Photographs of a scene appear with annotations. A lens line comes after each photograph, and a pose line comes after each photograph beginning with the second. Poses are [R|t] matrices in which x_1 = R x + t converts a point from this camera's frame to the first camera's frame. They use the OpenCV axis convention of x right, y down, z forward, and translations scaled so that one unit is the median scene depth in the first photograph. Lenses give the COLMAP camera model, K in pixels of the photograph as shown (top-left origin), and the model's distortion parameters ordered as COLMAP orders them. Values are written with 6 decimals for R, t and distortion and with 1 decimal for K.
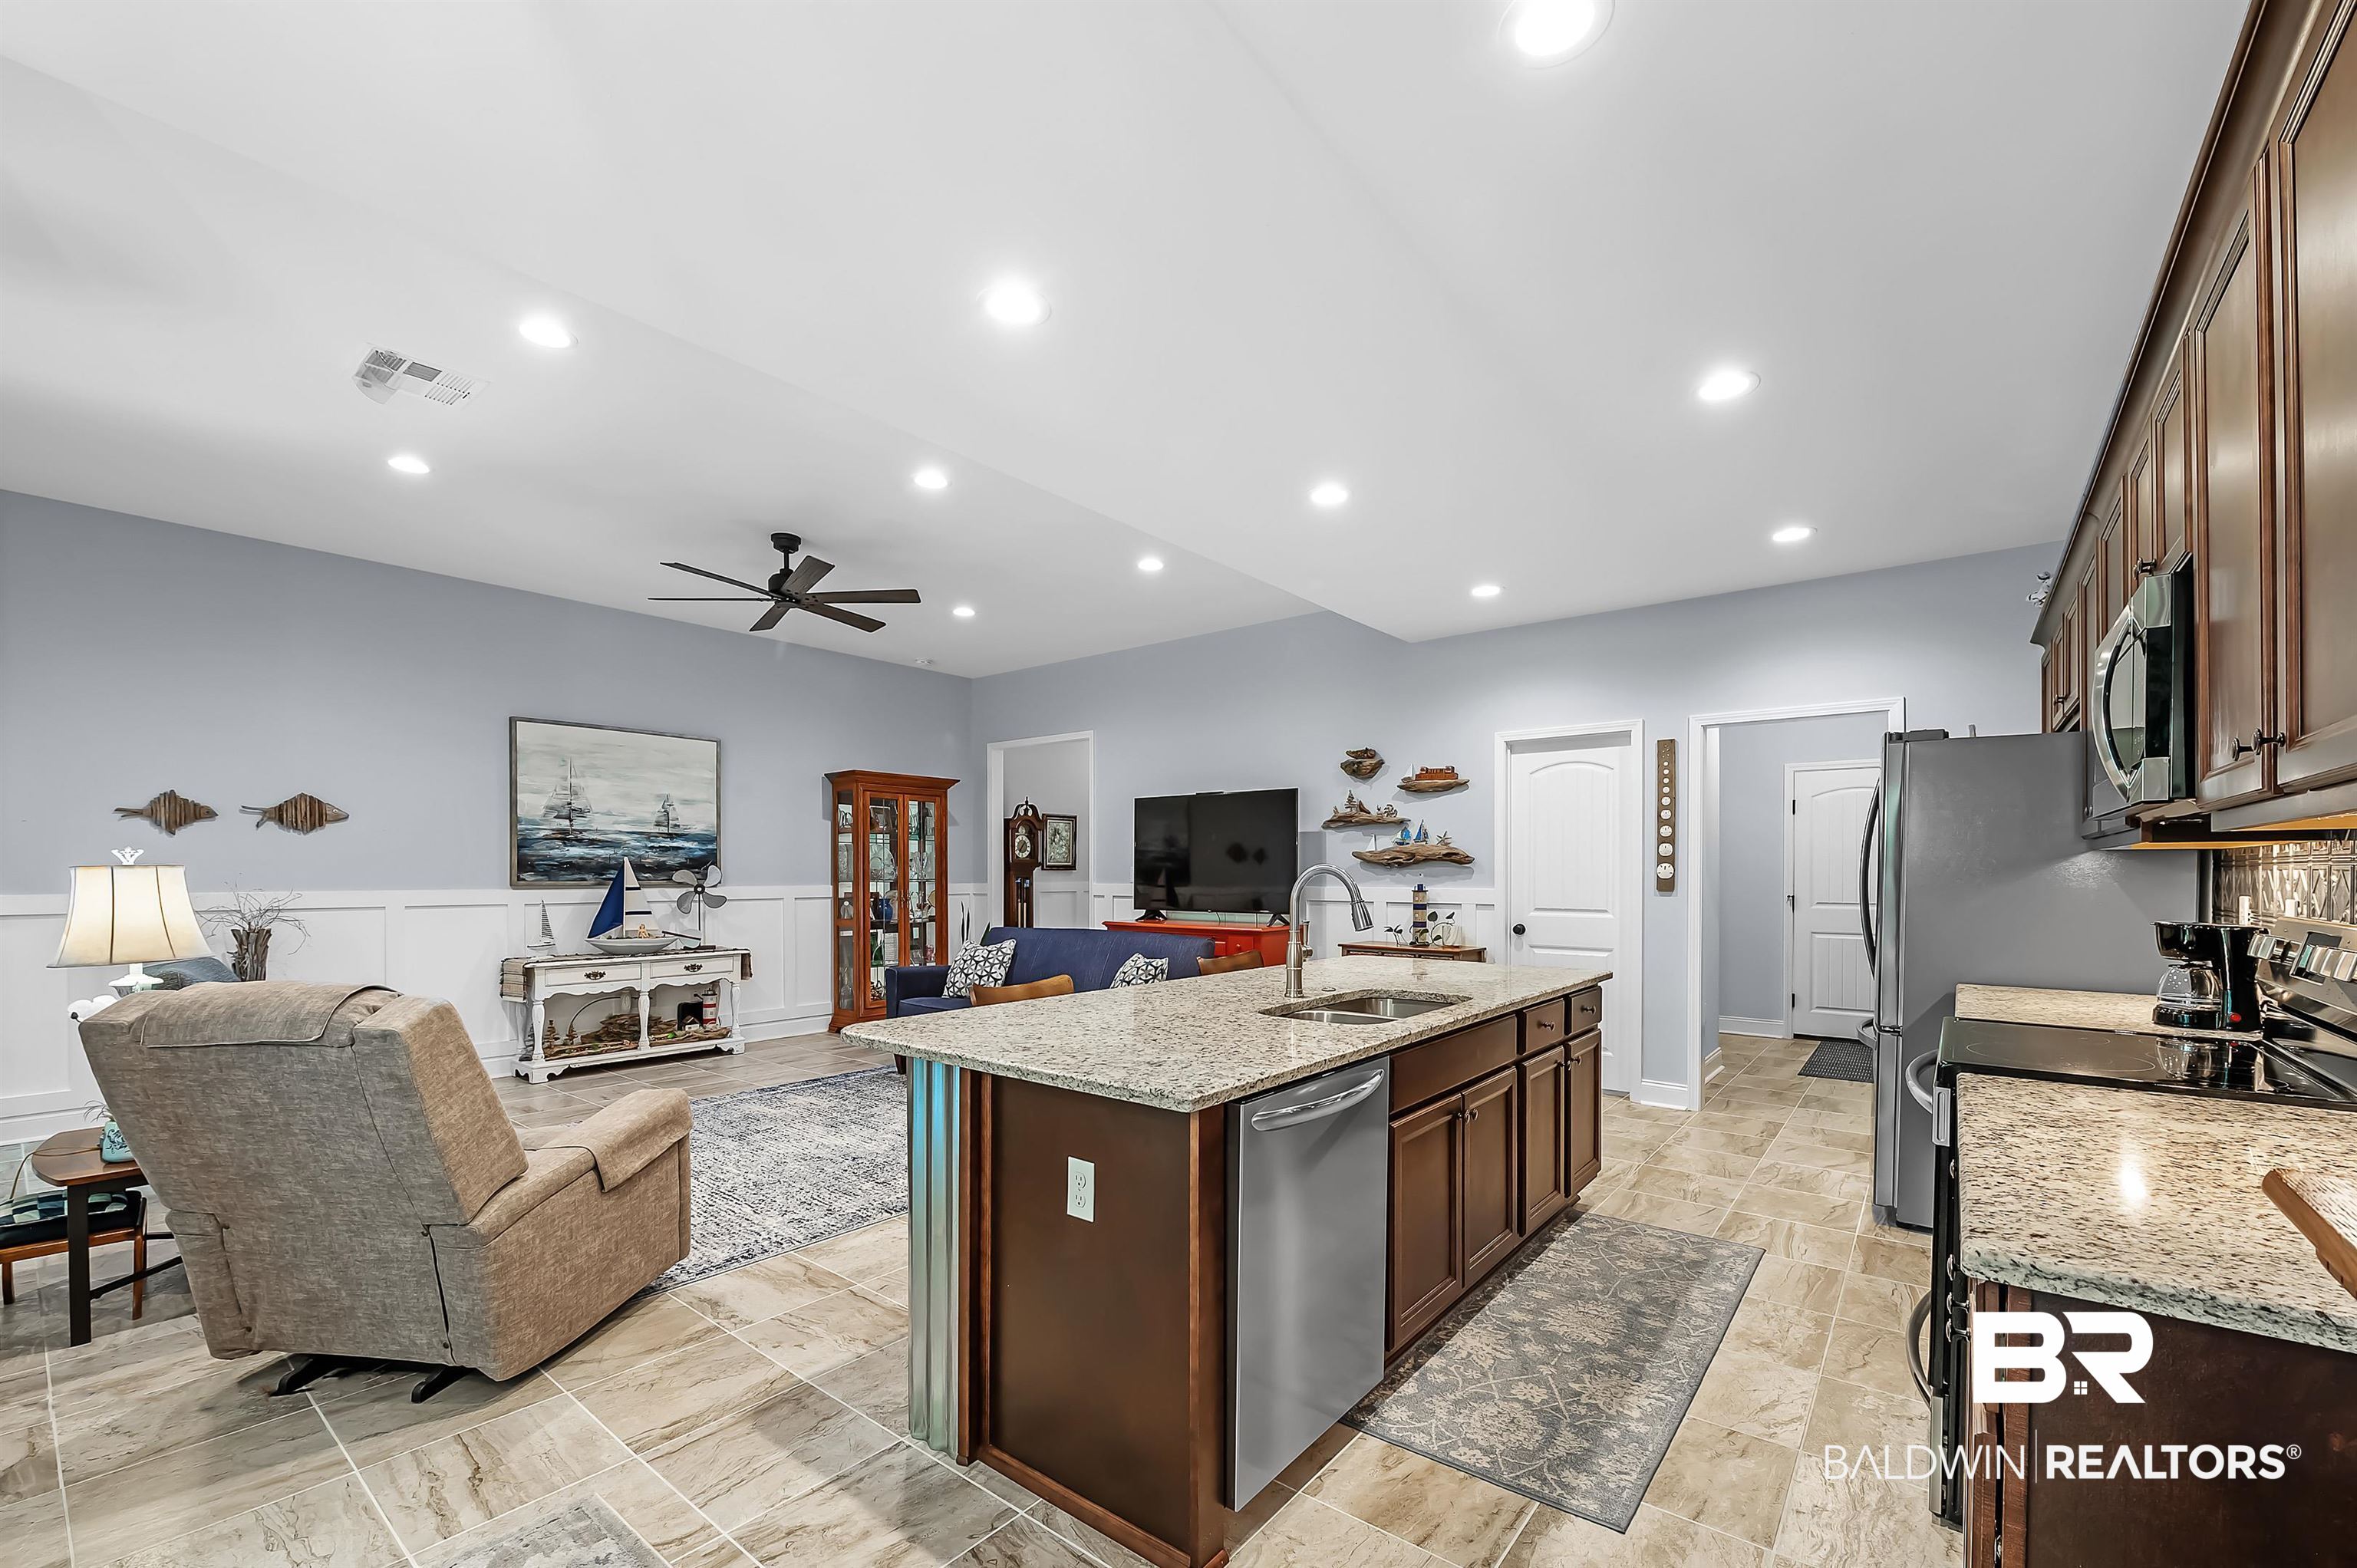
lens RADIAL K [[1007.1, 0, 1209.4], [0, 1007.1, 872.6], [0, 0, 1]] dist [-0.003254, -0.000884]
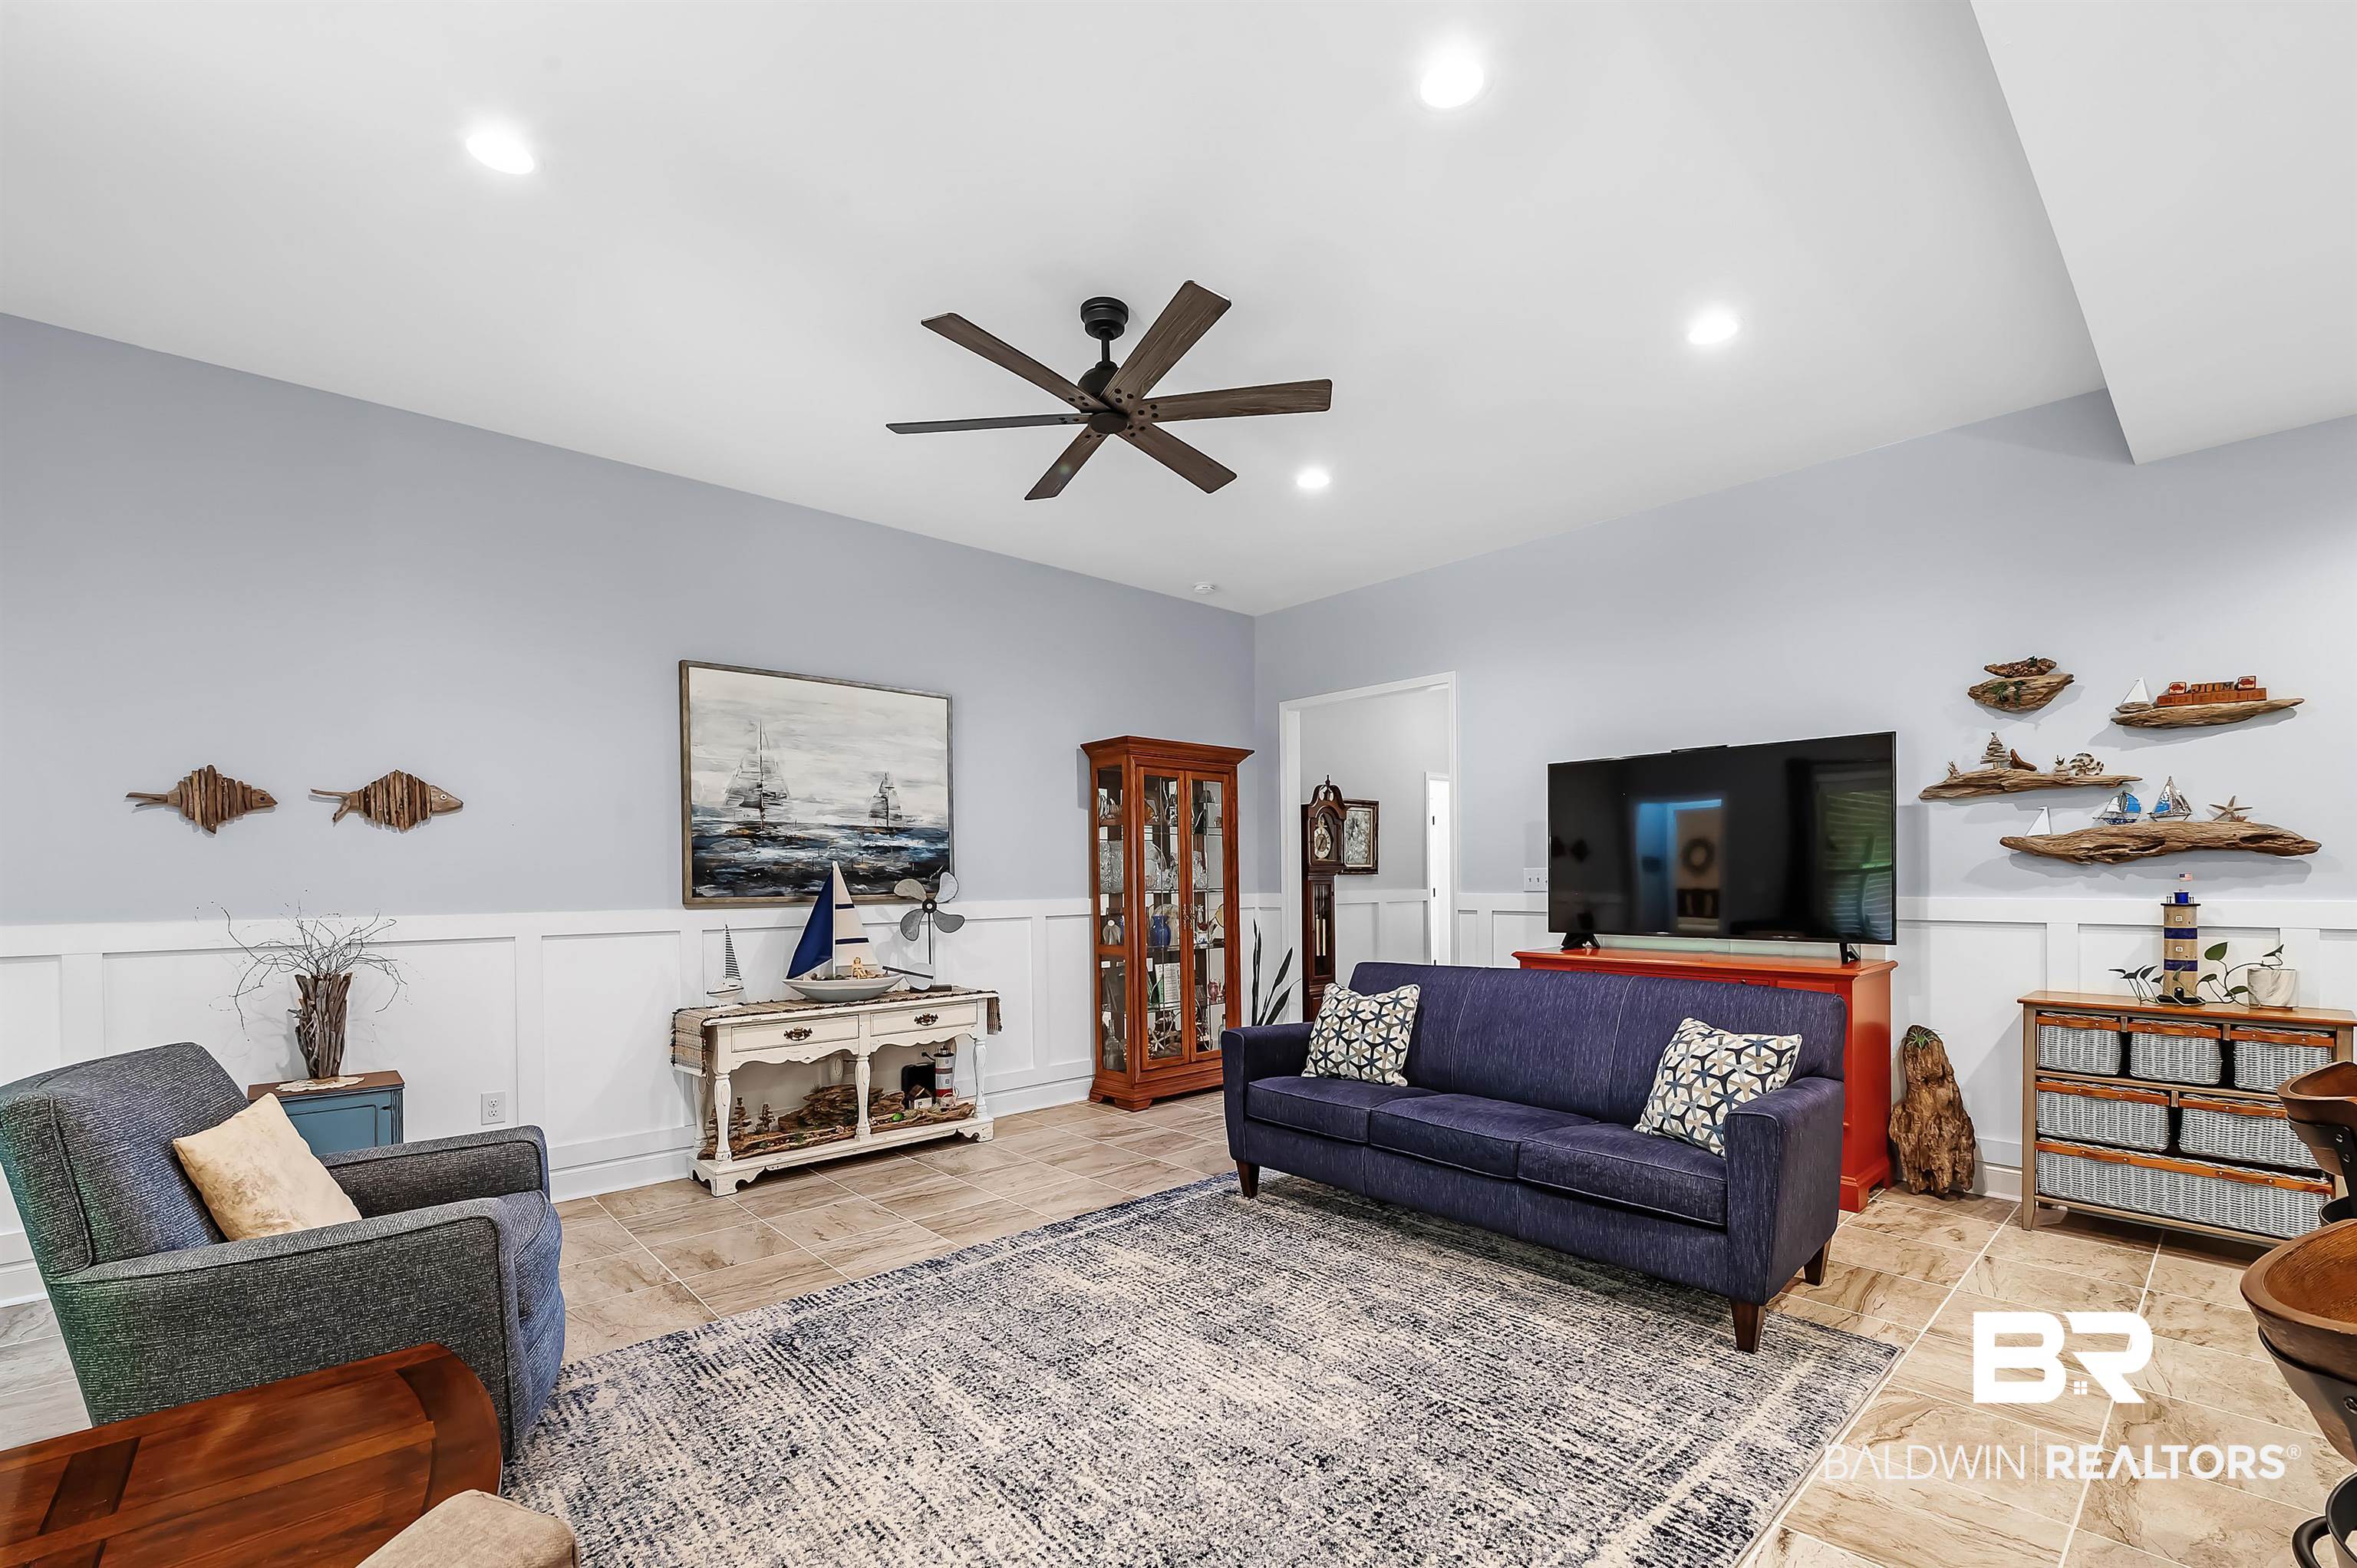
lens RADIAL K [[1007.1, 0, 1180.7], [0, 1007.1, 881.9], [0, 0, 1]] dist [-0.003254, -0.000884]
pose [[0.988058, -0.009020, -0.153821, -0.244428], [0.009645, 0.999948, 0.003317, -0.001313], [0.153783, -0.004761, 0.988093, 0.359589]]
